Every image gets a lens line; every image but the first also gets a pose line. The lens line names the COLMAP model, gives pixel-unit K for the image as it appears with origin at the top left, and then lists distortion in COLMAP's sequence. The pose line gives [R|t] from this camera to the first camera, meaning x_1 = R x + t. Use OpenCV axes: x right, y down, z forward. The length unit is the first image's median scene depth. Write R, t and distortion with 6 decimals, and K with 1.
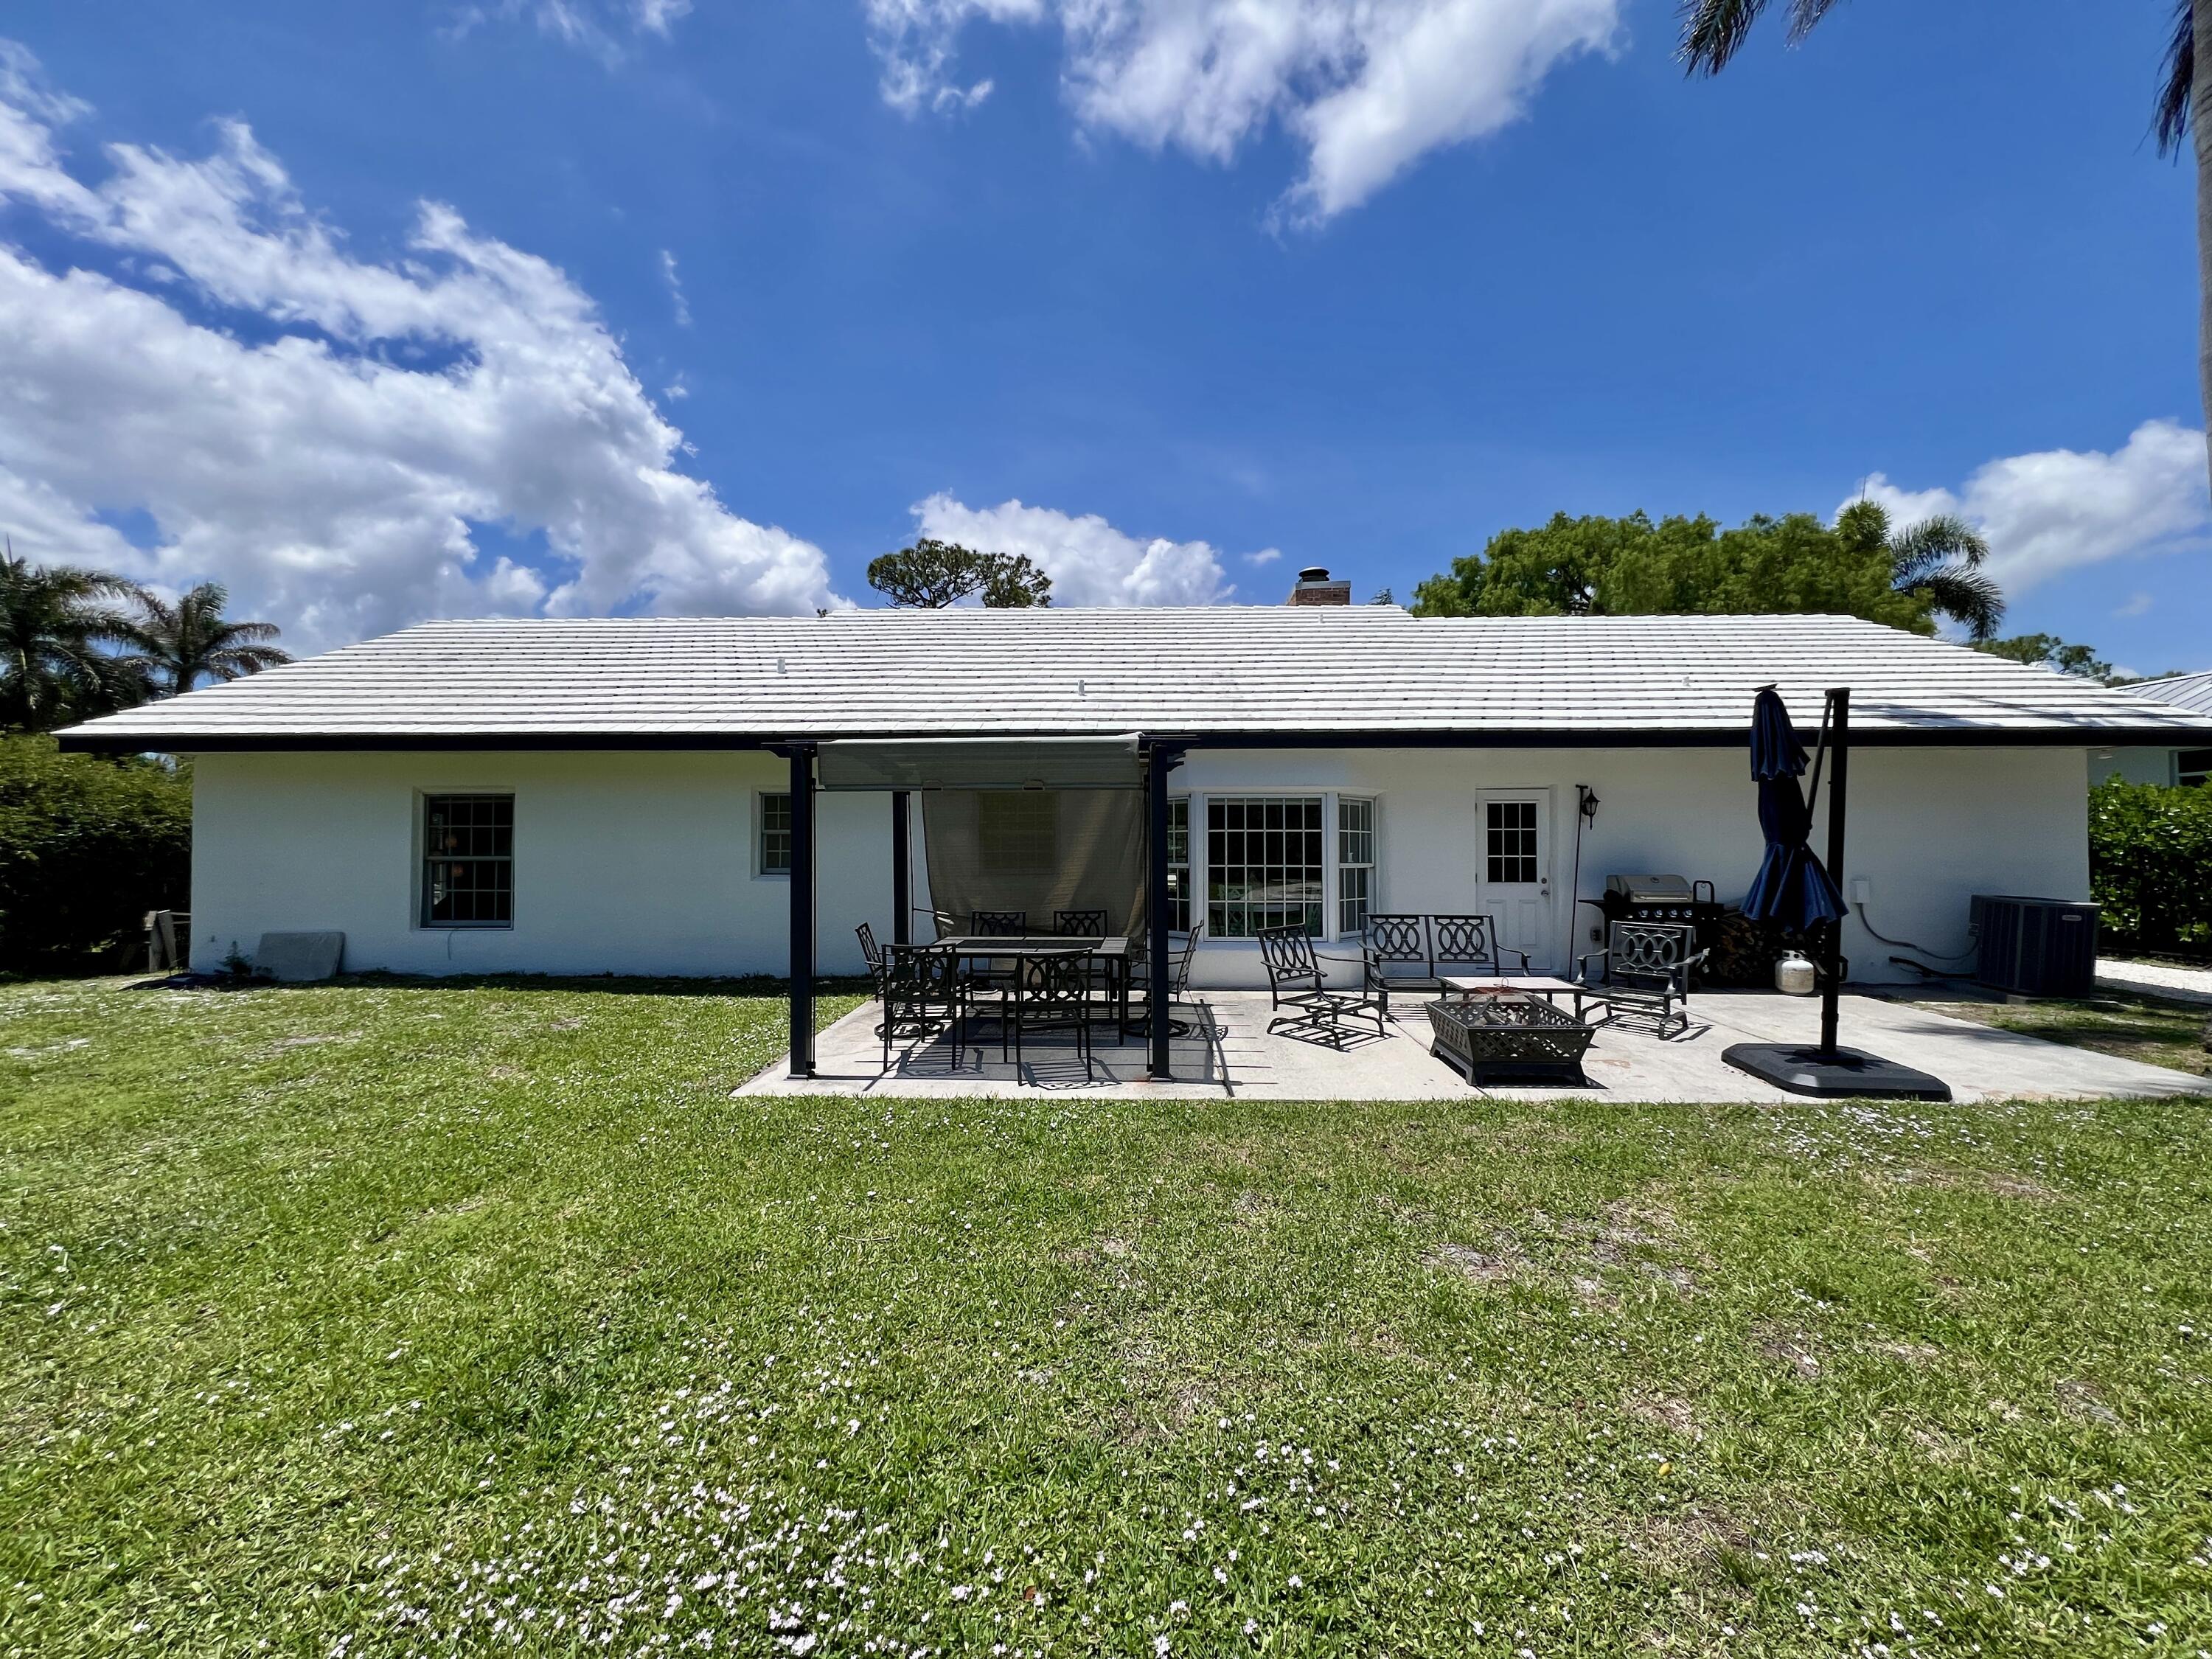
lens RADIAL K [[886.5, 0, 1103.4], [0, 886.5, 841.5], [0, 0, 1]] dist [-0.001203, 0.000560]
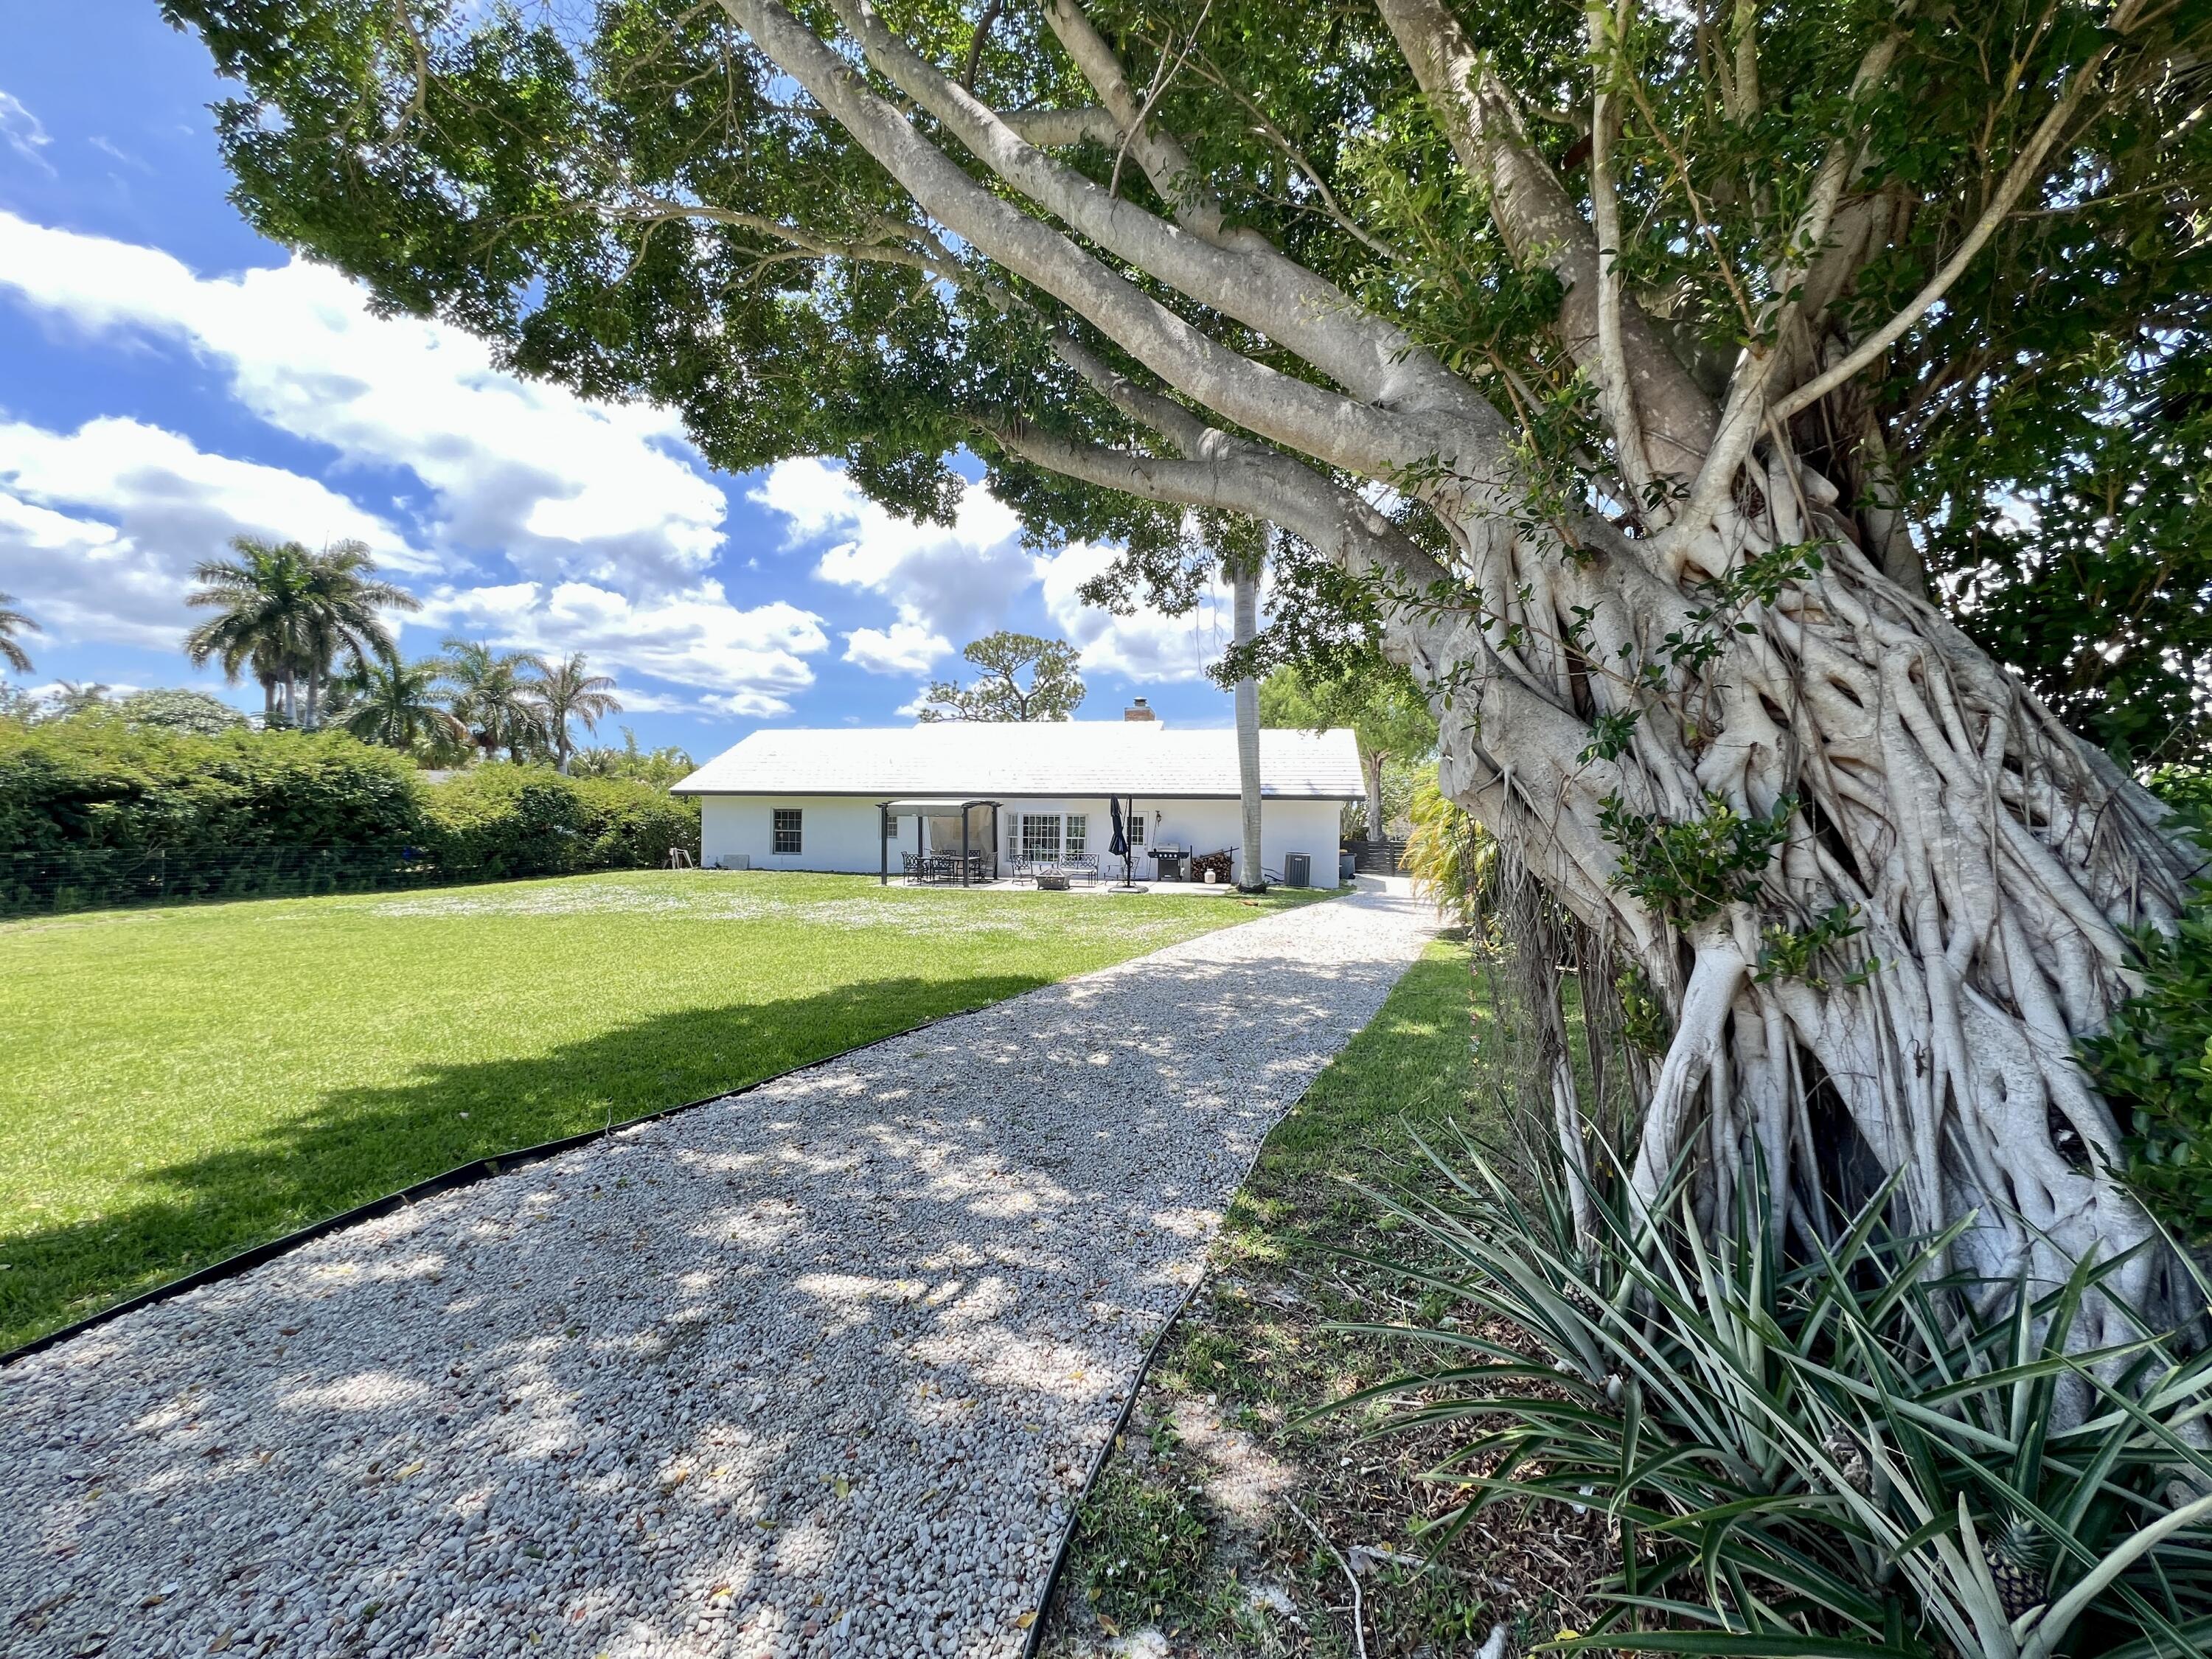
lens RADIAL K [[886.5, 0, 1102.5], [0, 886.5, 822.1], [0, 0, 1]] dist [-0.001203, 0.000560]
pose [[0.985576, 0.013121, -0.168721, 0.868034], [-0.011580, 0.999882, 0.010112, -0.054722], [0.168834, -0.008013, 0.985612, -1.834643]]
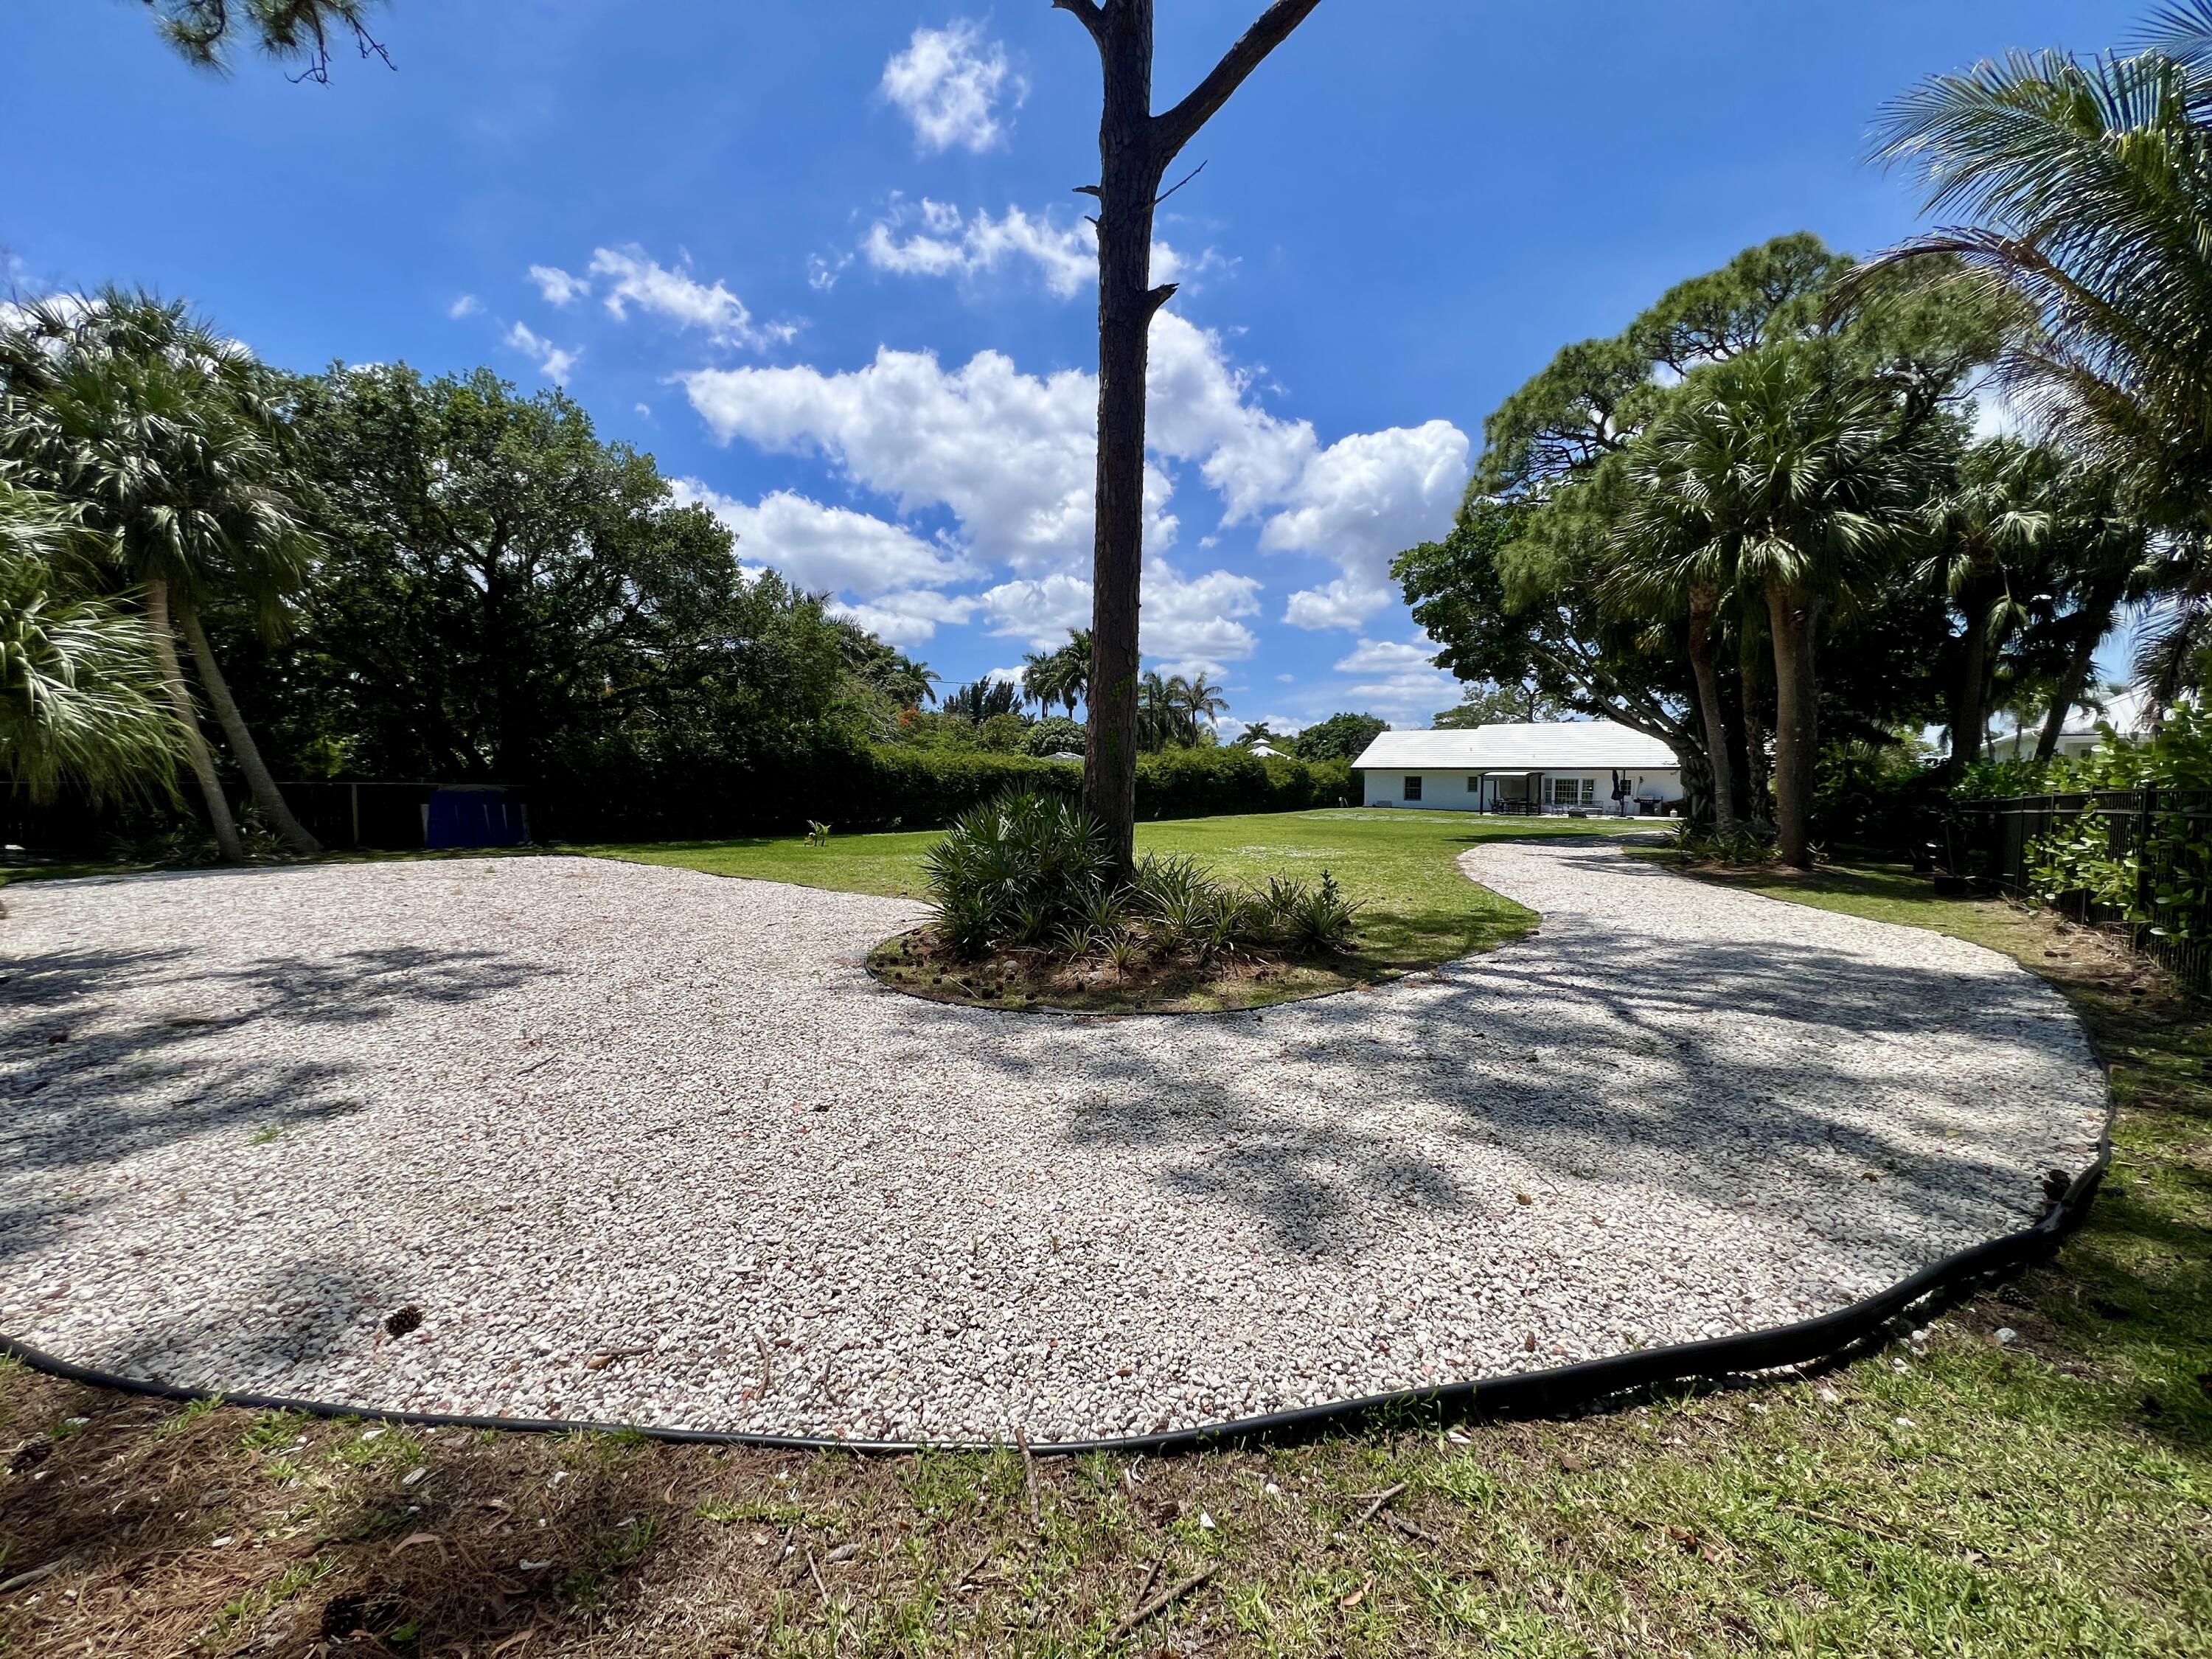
lens RADIAL K [[886.5, 0, 1109.4], [0, 886.5, 839.3], [0, 0, 1]] dist [-0.001203, 0.000560]
pose [[0.802436, 0.049647, -0.594670, 1.152234], [-0.001995, 0.996751, 0.080523, -0.108437], [0.596735, -0.063428, 0.799928, -4.866736]]
